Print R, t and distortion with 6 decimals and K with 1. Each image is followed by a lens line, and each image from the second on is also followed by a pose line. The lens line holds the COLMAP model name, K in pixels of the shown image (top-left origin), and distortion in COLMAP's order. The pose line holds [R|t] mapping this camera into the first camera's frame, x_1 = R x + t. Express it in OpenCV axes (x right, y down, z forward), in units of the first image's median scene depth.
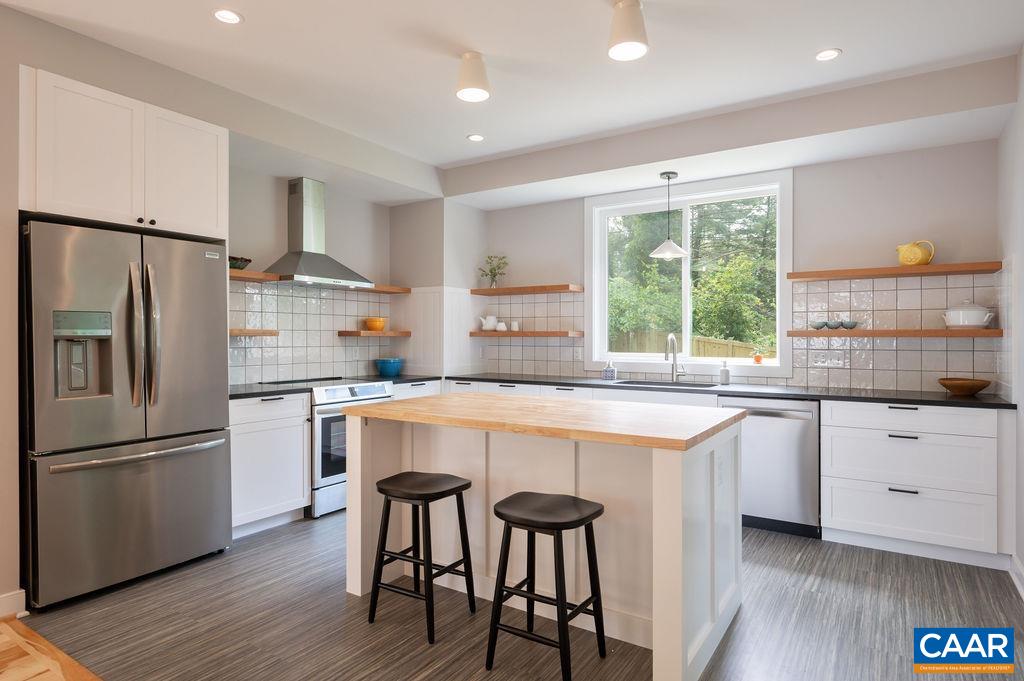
lens RADIAL K [[592.9, 0, 506.9], [0, 592.9, 340.4], [0, 0, 1]] dist [0.000645, 0.002600]
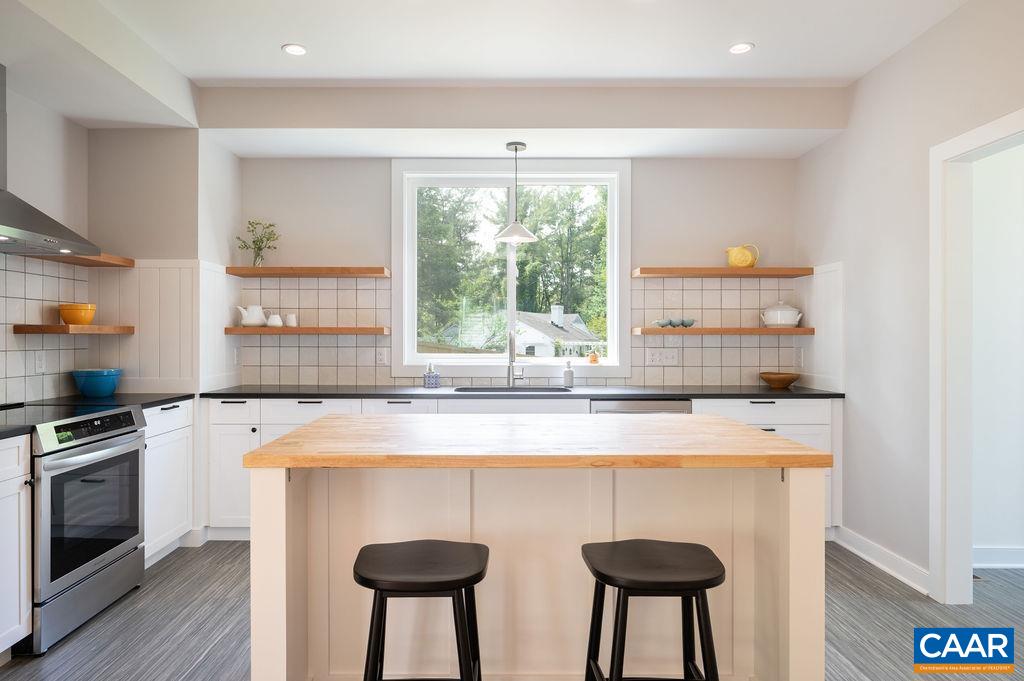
lens RADIAL K [[668.6, 0, 505.2], [0, 668.6, 338.2], [0, 0, 1]] dist [-0.002124, -0.006690]
pose [[0.832434, -0.002754, 0.554117, -0.278608], [0.003668, 0.999993, -0.000539, -0.000470], [-0.554112, 0.002481, 0.832438, 0.205740]]
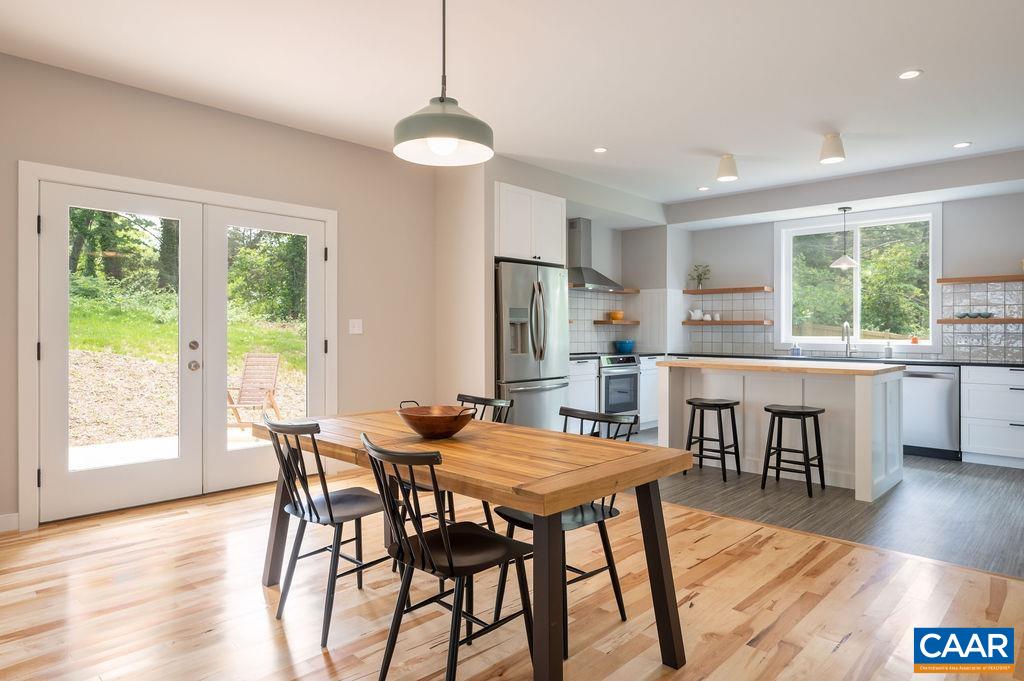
lens RADIAL K [[625.0, 0, 505.0], [0, 625.0, 328.4], [0, 0, 1]] dist [-0.001947, -0.004073]
pose [[0.982937, 0.001802, -0.183931, -0.247102], [-0.003652, 0.999946, -0.009720, 0.021573], [0.183904, 0.010226, 0.982891, -0.601993]]
